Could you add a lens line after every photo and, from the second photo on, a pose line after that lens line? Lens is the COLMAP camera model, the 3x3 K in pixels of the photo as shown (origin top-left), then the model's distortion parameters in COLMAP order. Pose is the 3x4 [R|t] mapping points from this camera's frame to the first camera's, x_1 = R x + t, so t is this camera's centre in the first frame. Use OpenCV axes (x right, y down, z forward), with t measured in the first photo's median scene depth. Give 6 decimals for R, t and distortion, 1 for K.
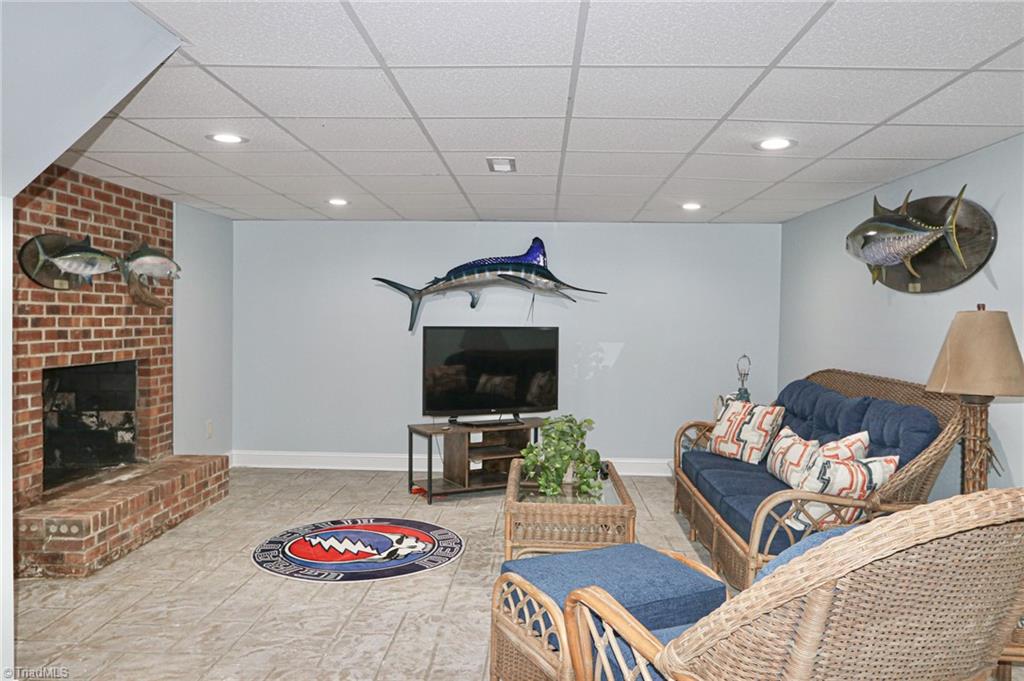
lens RADIAL K [[731.6, 0, 510.1], [0, 731.6, 338.7], [0, 0, 1]] dist [-0.012484, -0.000858]
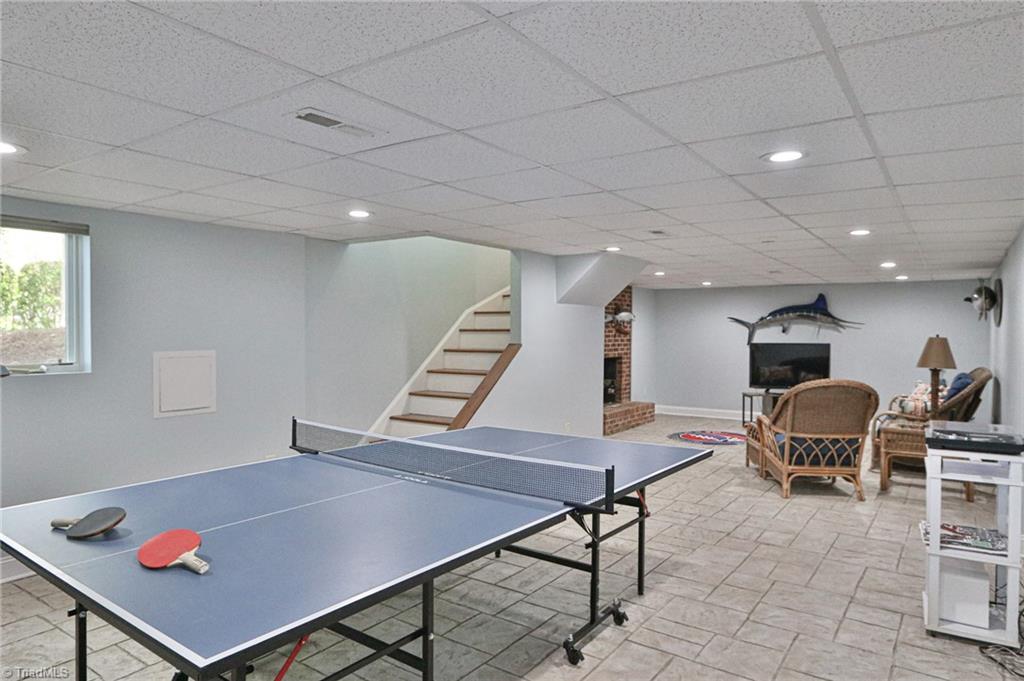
lens RADIAL K [[634.3, 0, 507.9], [0, 634.3, 341.9], [0, 0, 1]] dist [0.002938, -0.000006]
pose [[0.837959, 0.000782, -0.545733, 0.274817], [-0.011570, 0.999800, -0.016332, 0.017021], [0.545611, 0.020000, 0.837800, -0.819170]]
